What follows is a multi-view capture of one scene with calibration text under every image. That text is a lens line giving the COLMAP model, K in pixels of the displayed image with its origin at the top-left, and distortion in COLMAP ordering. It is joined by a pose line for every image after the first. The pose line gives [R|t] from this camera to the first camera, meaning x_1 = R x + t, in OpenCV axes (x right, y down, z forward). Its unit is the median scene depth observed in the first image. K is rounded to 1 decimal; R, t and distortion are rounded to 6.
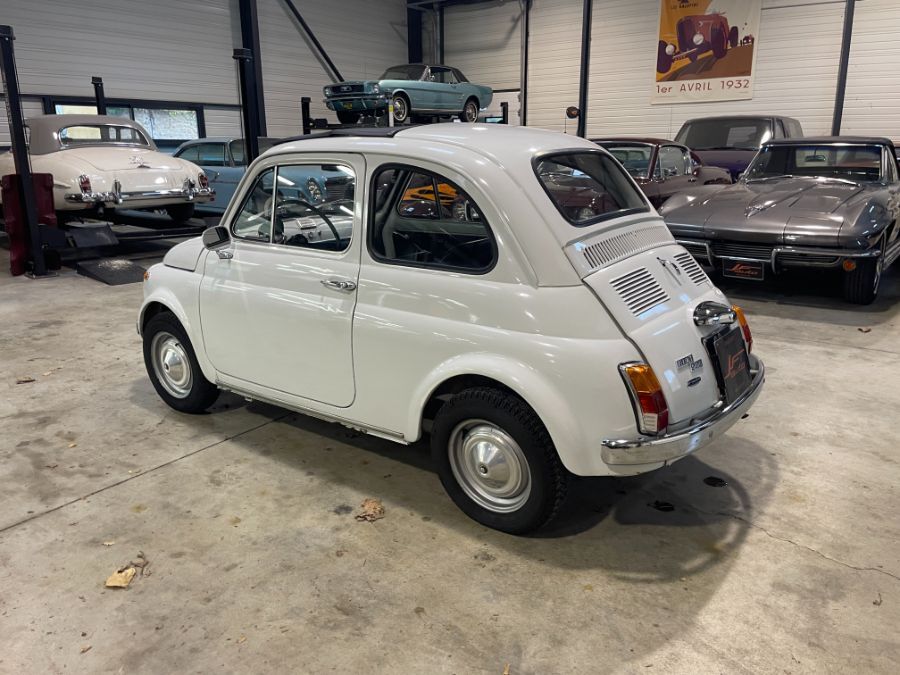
lens RADIAL K [[680.6, 0, 454.9], [0, 680.6, 328.6], [0, 0, 1]] dist [0.086679, -0.113656]
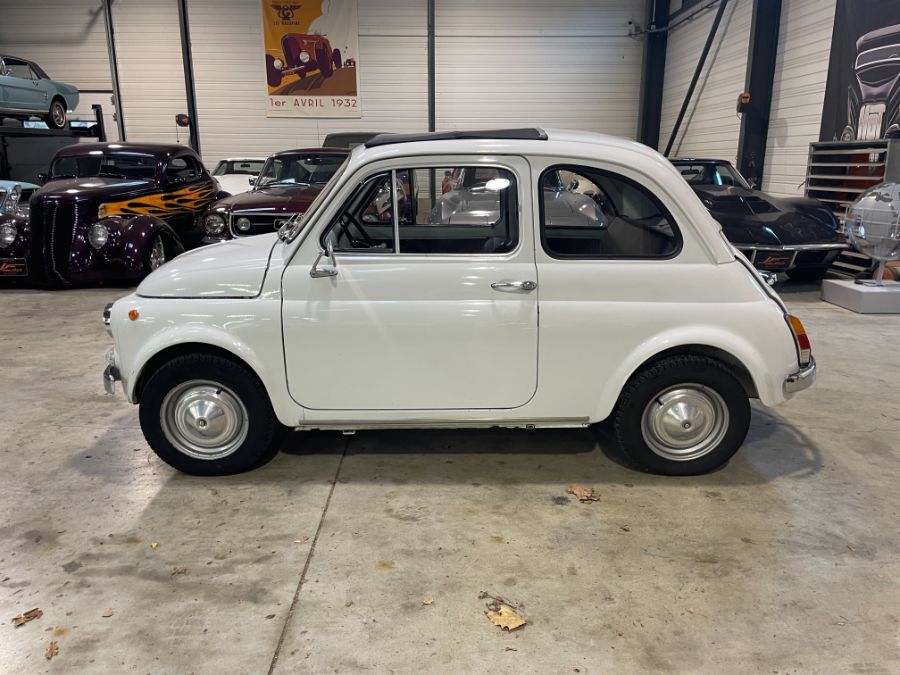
lens RADIAL K [[680.6, 0, 454.7], [0, 680.6, 338.9], [0, 0, 1]] dist [0.086679, -0.113656]
pose [[0.800247, -0.141326, 0.582779, -0.757678], [0.143949, 0.988689, 0.042096, -0.037805], [-0.582137, 0.050203, 0.811539, 0.215617]]
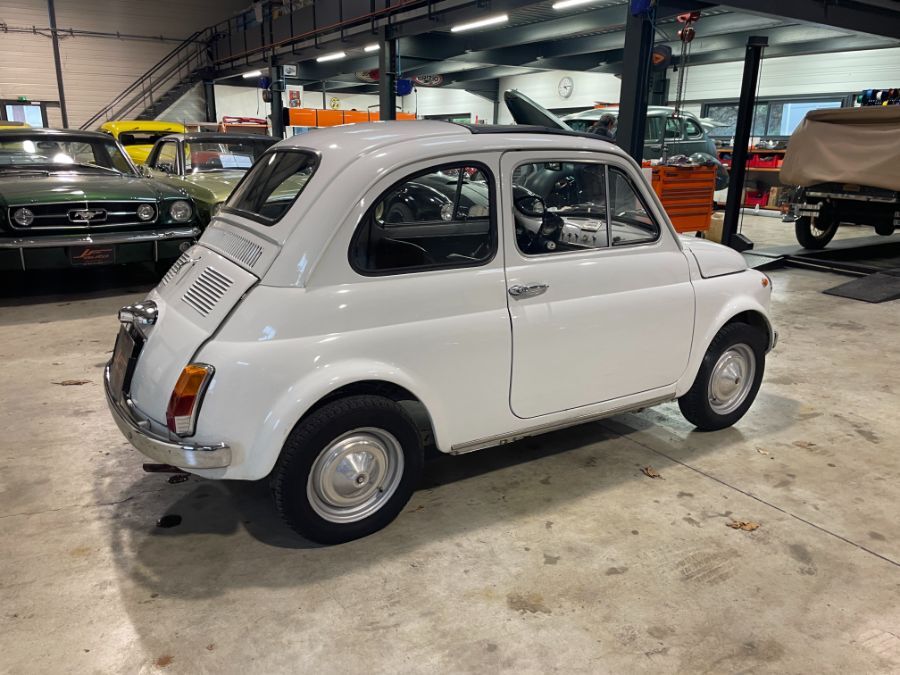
lens RADIAL K [[680.6, 0, 443.9], [0, 680.6, 338.8], [0, 0, 1]] dist [0.086679, -0.113656]
pose [[-0.362377, 0.262459, -0.894314, 0.936815], [-0.245395, 0.898809, 0.363212, -0.382914], [0.899147, 0.351080, -0.261301, 1.395233]]
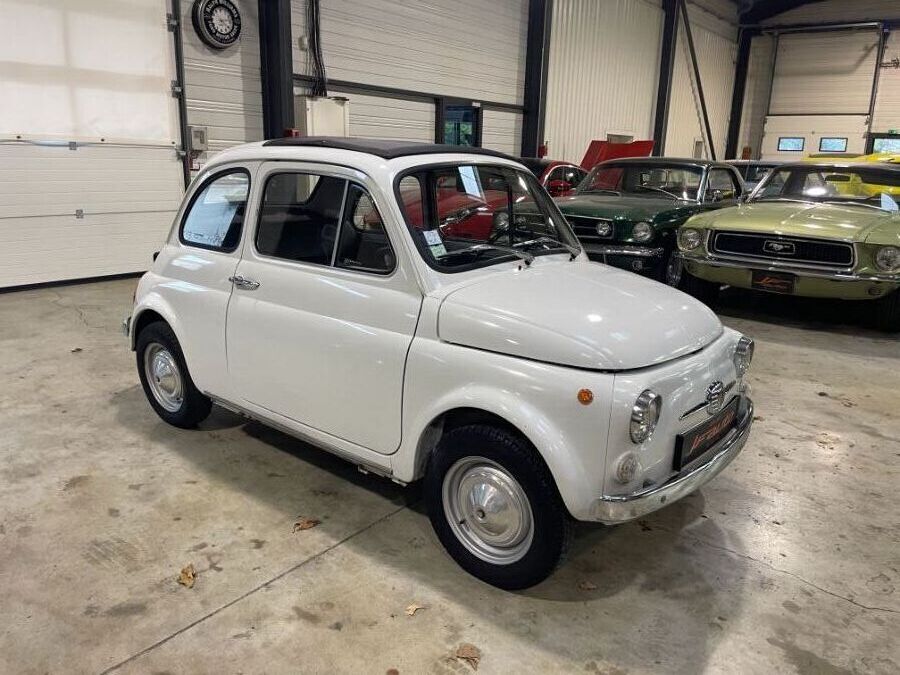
lens RADIAL K [[680.6, 0, 451.8], [0, 680.6, 337.1], [0, 0, 1]] dist [0.086679, -0.113656]
pose [[-0.999142, -0.026873, 0.031504, -0.205268], [-0.007870, 0.870191, 0.492652, -0.563119], [-0.040654, 0.491982, -0.869656, 2.105856]]
